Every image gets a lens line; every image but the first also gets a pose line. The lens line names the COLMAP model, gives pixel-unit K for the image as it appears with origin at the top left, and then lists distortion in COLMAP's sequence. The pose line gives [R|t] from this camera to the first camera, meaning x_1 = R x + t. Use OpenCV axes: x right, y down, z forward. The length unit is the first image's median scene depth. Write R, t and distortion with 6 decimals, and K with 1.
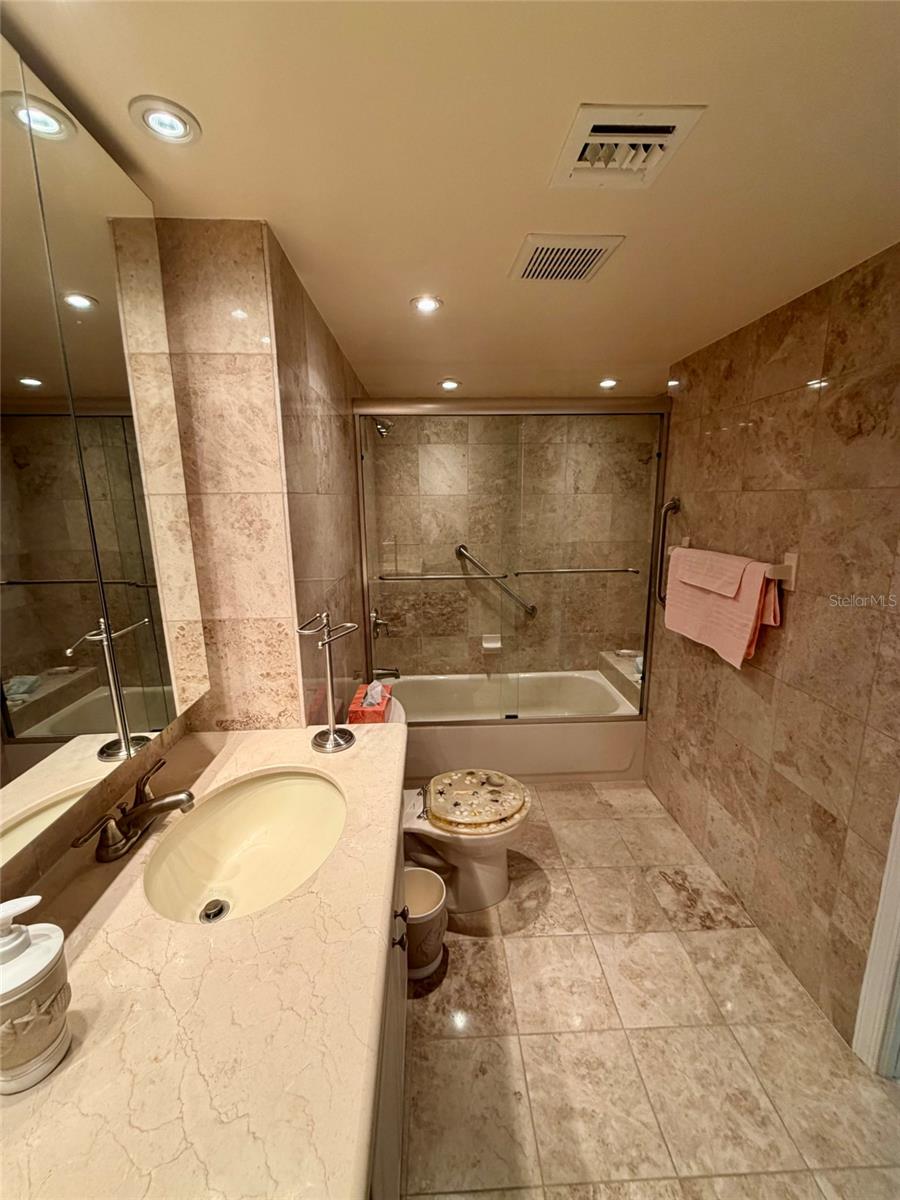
lens RADIAL K [[483.1, 0, 449.7], [0, 483.1, 597.4], [0, 0, 1]] dist [-0.001770, -0.000081]
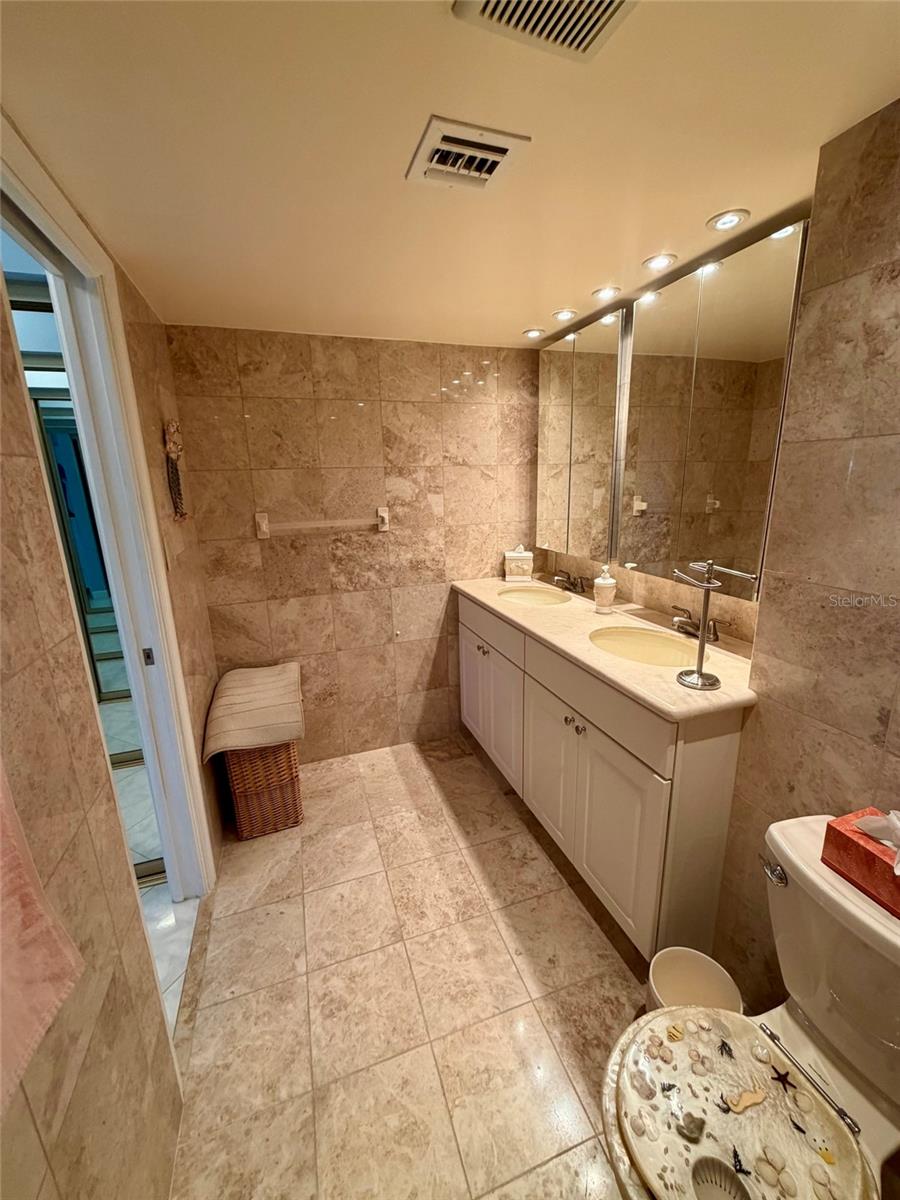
lens RADIAL K [[483.1, 0, 453.1], [0, 483.1, 597.2], [0, 0, 1]] dist [-0.001770, -0.000081]
pose [[-0.957344, 0.106024, -0.268795, 0.485923], [-0.020186, 0.903437, 0.428246, -0.285044], [0.288243, 0.415405, -0.862760, 1.484562]]
